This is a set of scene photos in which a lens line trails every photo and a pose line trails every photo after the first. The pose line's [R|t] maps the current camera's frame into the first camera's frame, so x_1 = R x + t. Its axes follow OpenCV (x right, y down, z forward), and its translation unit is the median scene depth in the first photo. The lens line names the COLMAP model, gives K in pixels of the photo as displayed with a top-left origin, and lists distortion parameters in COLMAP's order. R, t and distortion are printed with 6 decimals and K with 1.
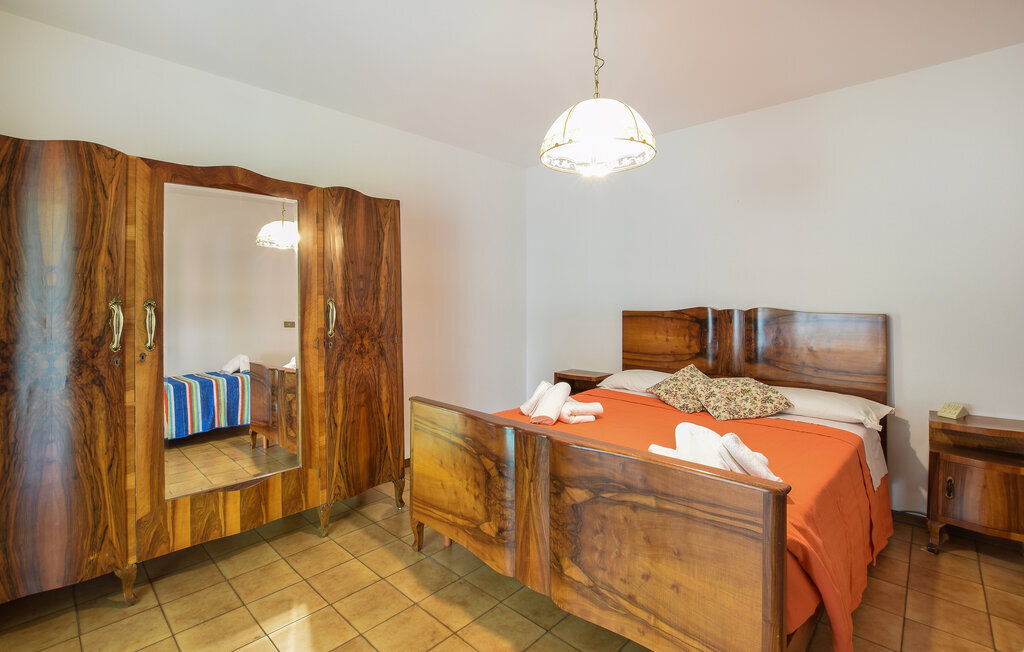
lens RADIAL K [[456.0, 0, 512.2], [0, 456.0, 313.2], [0, 0, 1]] dist [-0.017638, 0.000057]
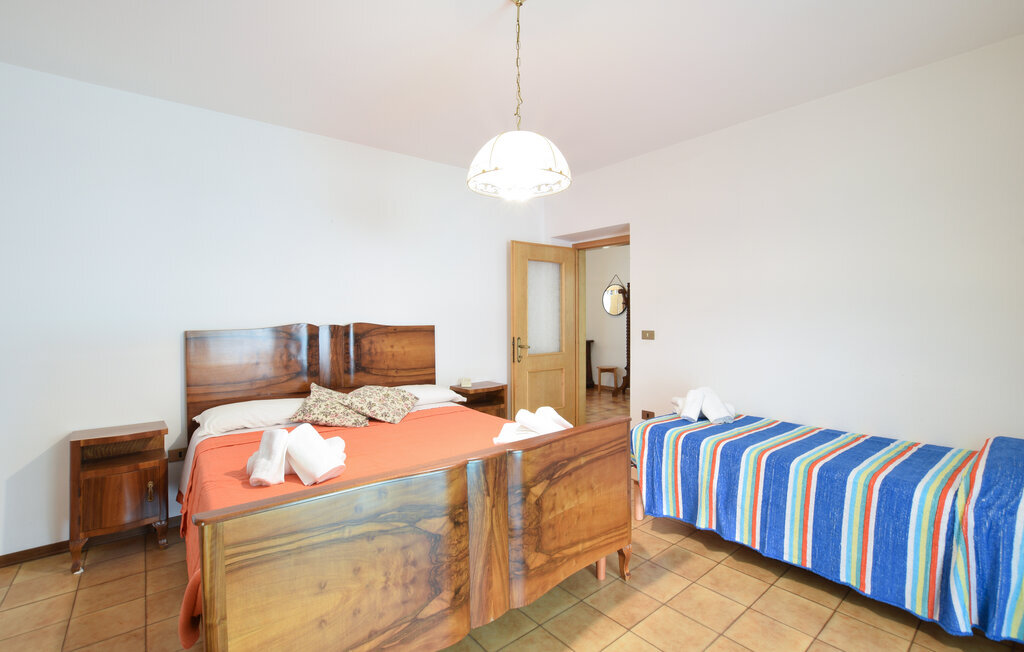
lens RADIAL K [[462.3, 0, 512.0], [0, 462.3, 326.0], [0, 0, 1]] dist [-0.000819, -0.000089]
pose [[0.125537, -0.025814, 0.991753, -0.824931], [0.027026, 0.999379, 0.022591, -0.029046], [-0.991721, 0.023967, 0.126157, 0.754330]]
